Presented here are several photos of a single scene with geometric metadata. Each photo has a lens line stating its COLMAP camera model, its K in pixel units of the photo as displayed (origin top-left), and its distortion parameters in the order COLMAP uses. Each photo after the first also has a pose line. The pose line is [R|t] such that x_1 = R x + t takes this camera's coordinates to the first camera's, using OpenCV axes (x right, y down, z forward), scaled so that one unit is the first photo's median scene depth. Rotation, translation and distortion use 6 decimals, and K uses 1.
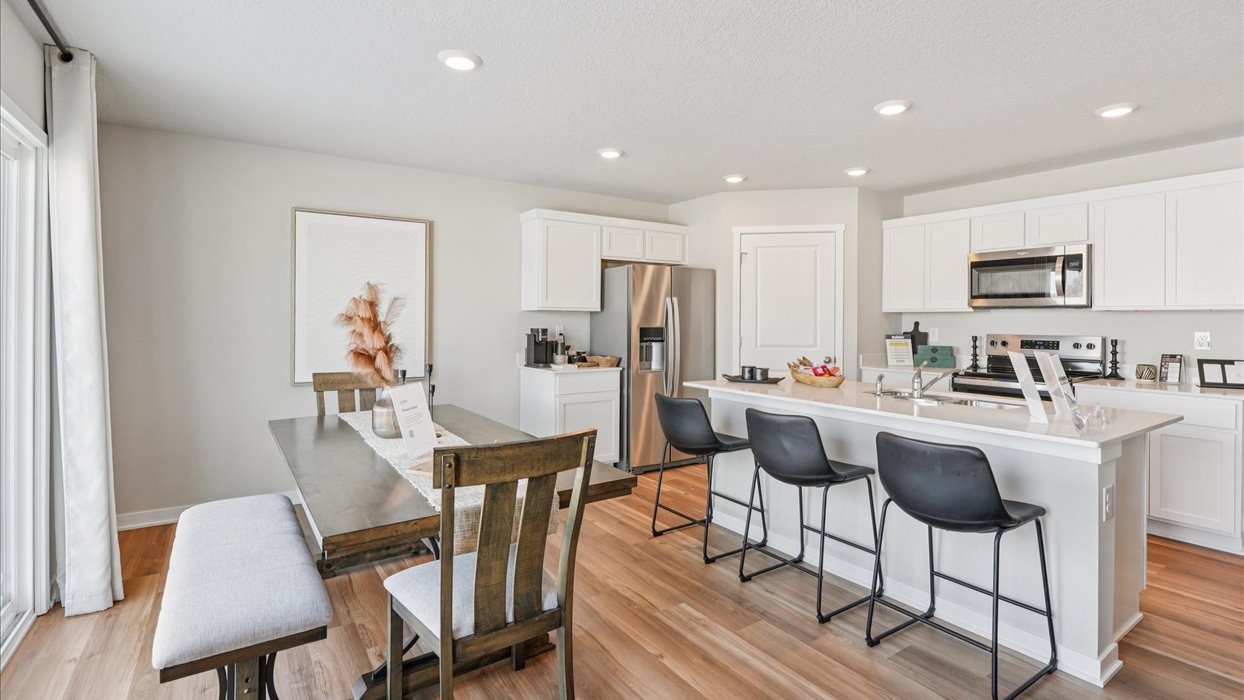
lens RADIAL K [[573.7, 0, 607.4], [0, 573.7, 322.2], [0, 0, 1]] dist [-0.011726, -0.000750]
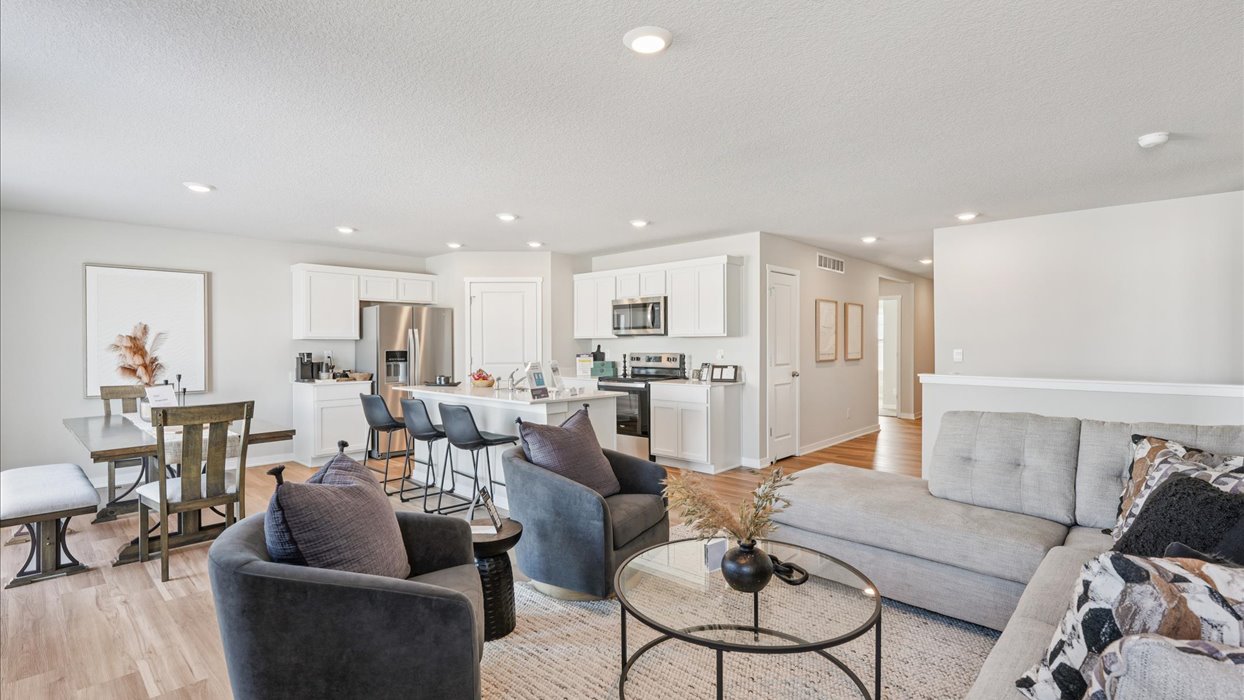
lens RADIAL K [[573.7, 0, 626.7], [0, 573.7, 350.2], [0, 0, 1]] dist [-0.011726, -0.000750]
pose [[0.971036, -0.012062, 0.238628, 0.314967], [0.010799, 0.999920, 0.006599, 0.004161], [-0.238688, -0.003830, 0.971089, -0.509786]]
